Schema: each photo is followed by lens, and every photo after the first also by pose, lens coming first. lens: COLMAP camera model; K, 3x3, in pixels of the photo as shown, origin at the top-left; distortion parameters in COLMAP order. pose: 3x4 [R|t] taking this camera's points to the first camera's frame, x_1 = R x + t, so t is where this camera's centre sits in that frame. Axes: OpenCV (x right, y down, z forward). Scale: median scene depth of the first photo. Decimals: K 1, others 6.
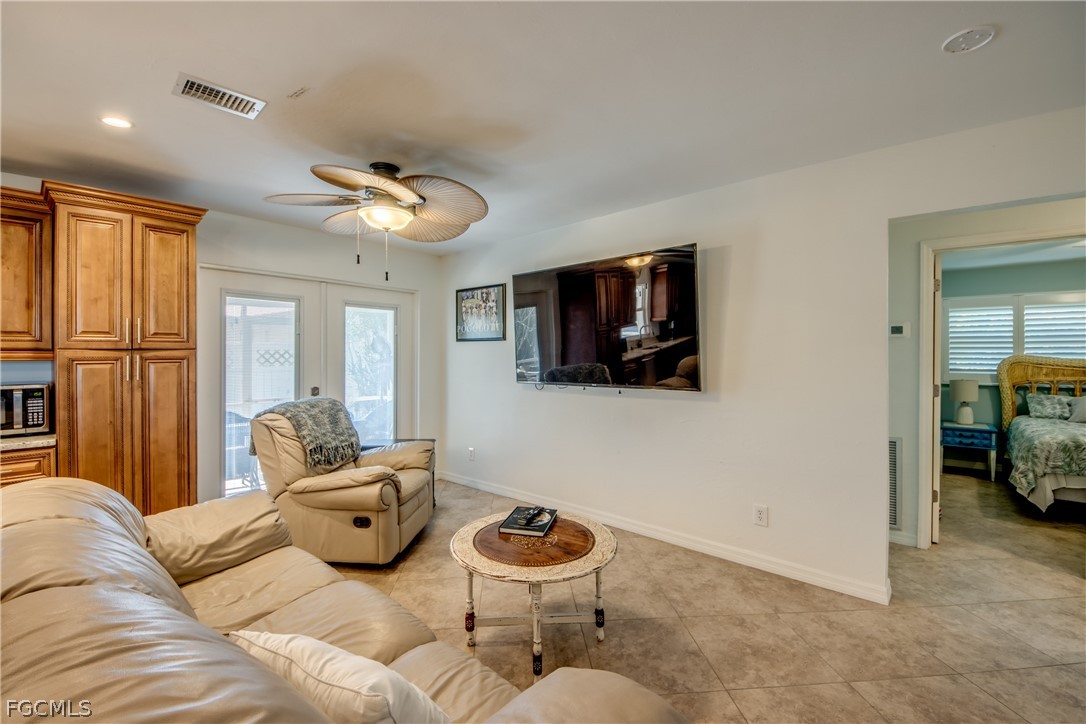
lens RADIAL K [[456.3, 0, 549.3], [0, 456.3, 355.0], [0, 0, 1]] dist [-0.003358, -0.003640]
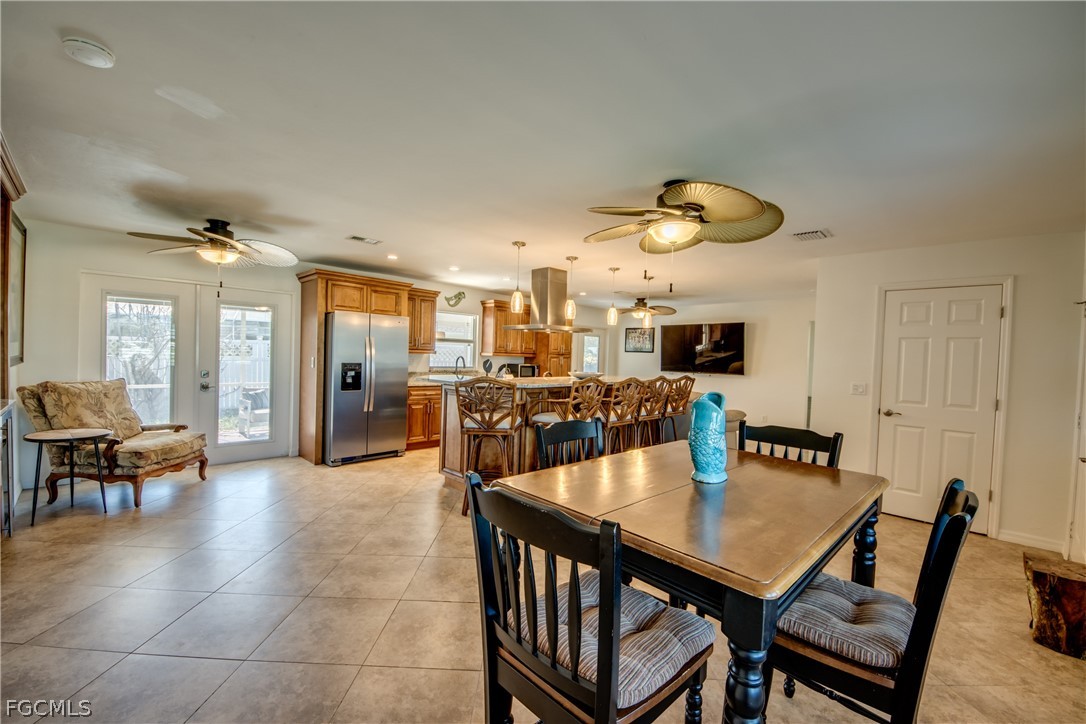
lens RADIAL K [[440.8, 0, 550.3], [0, 440.8, 355.5], [0, 0, 1]] dist [-0.004935, -0.007232]
pose [[0.997328, 0.027583, -0.067654, -0.726269], [-0.027831, 0.999609, -0.002729, 0.005508], [0.067552, 0.004605, 0.997705, -1.918397]]
